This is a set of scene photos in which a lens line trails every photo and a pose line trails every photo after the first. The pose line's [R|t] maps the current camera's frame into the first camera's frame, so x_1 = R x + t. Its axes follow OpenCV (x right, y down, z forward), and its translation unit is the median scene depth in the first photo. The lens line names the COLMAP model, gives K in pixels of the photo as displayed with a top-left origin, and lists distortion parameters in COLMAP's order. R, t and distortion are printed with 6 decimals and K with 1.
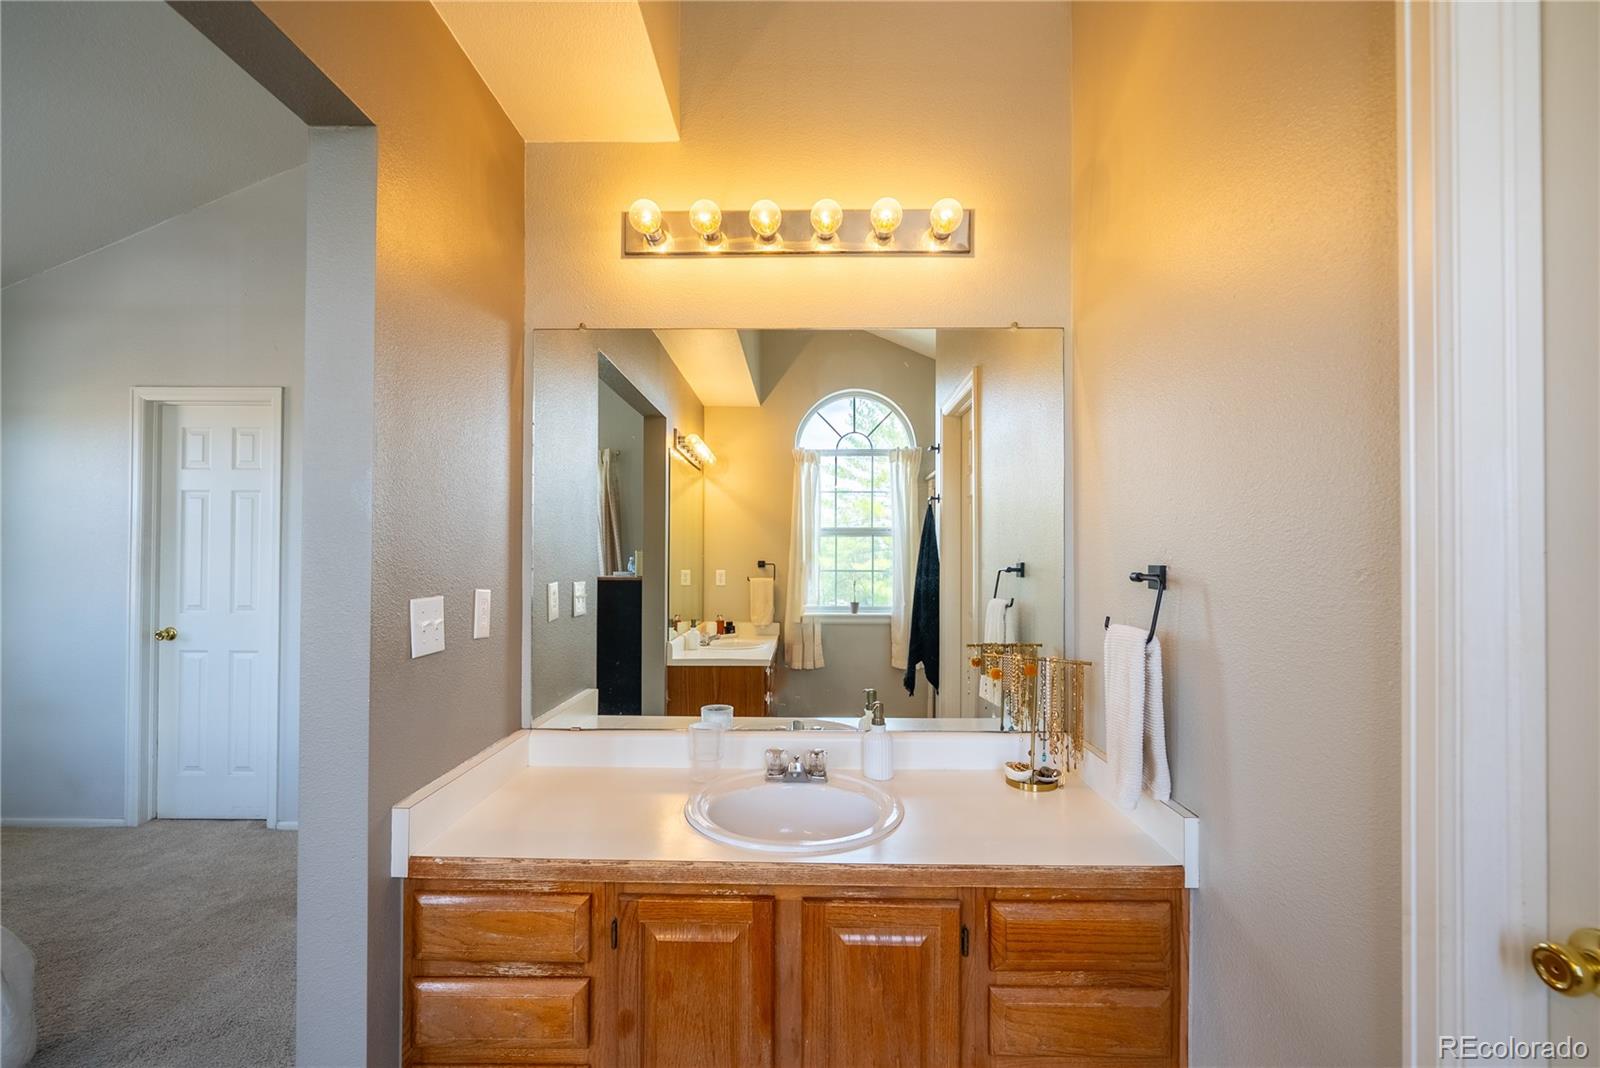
lens RADIAL K [[697.6, 0, 790.8], [0, 697.6, 542.2], [0, 0, 1]] dist [-0.004096, 0.001389]
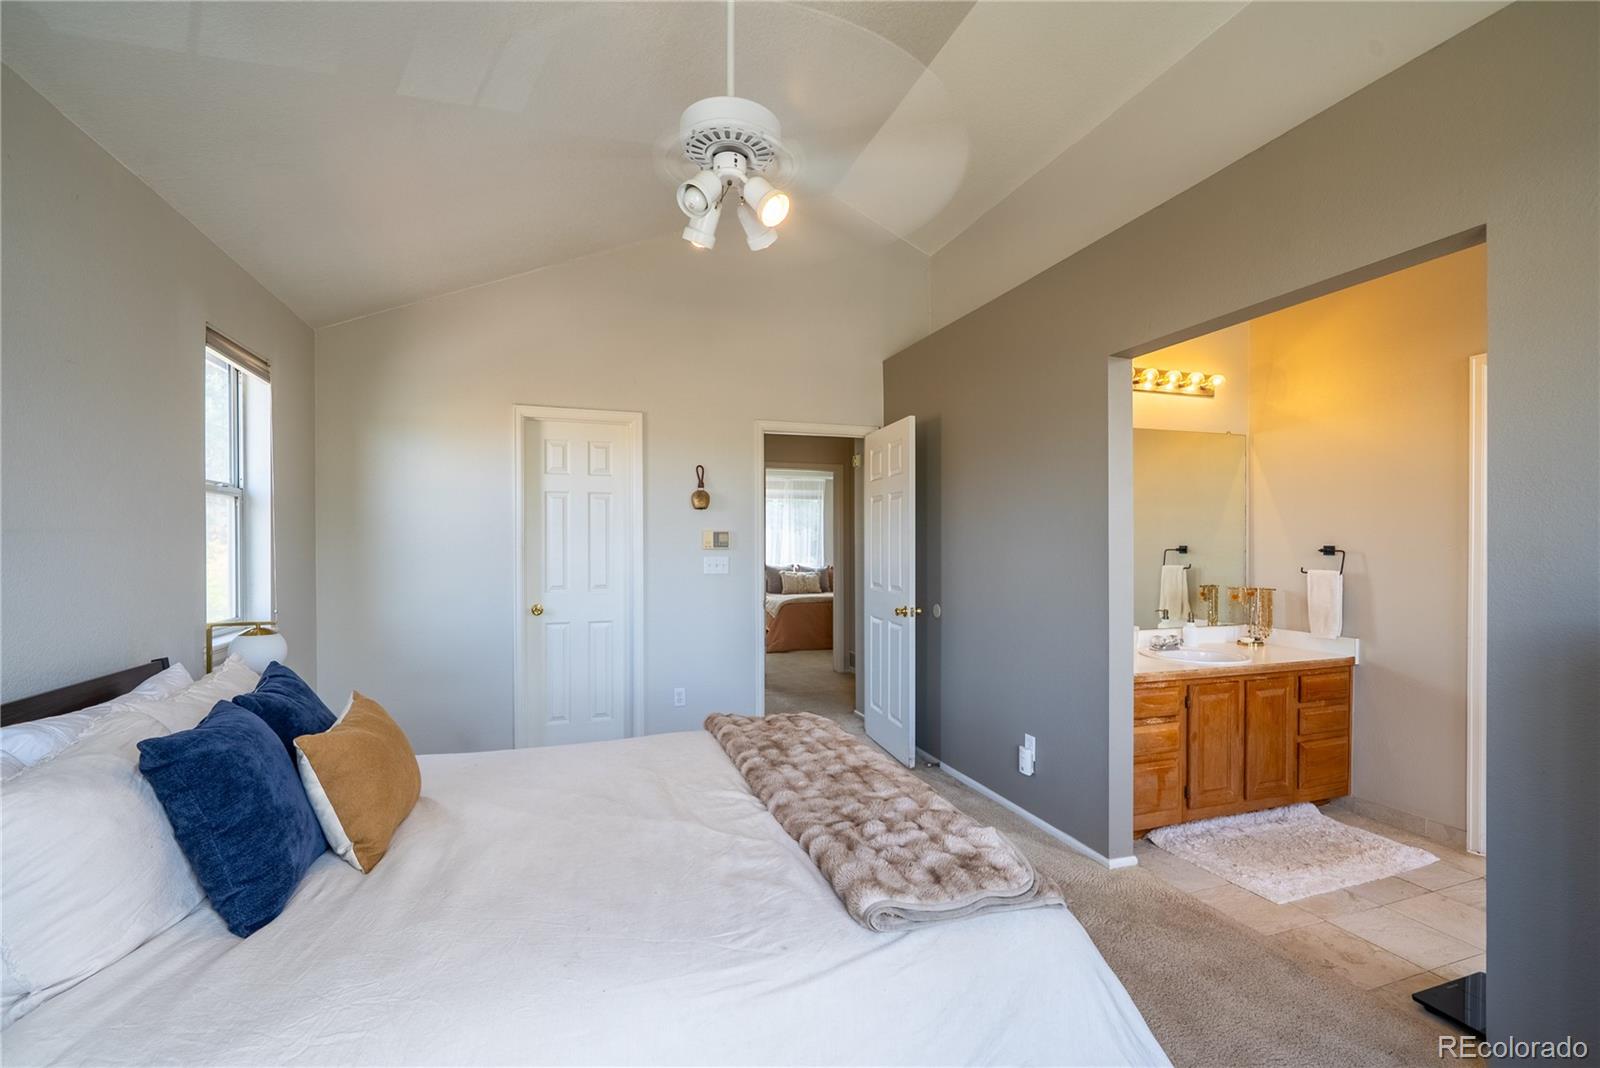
lens RADIAL K [[697.6, 0, 803.7], [0, 697.6, 542.5], [0, 0, 1]] dist [-0.004096, 0.001389]
pose [[0.940451, -0.003151, 0.339914, -2.283305], [-0.002539, 0.999864, 0.016294, -0.015028], [-0.339919, -0.016187, 0.940315, -0.777285]]
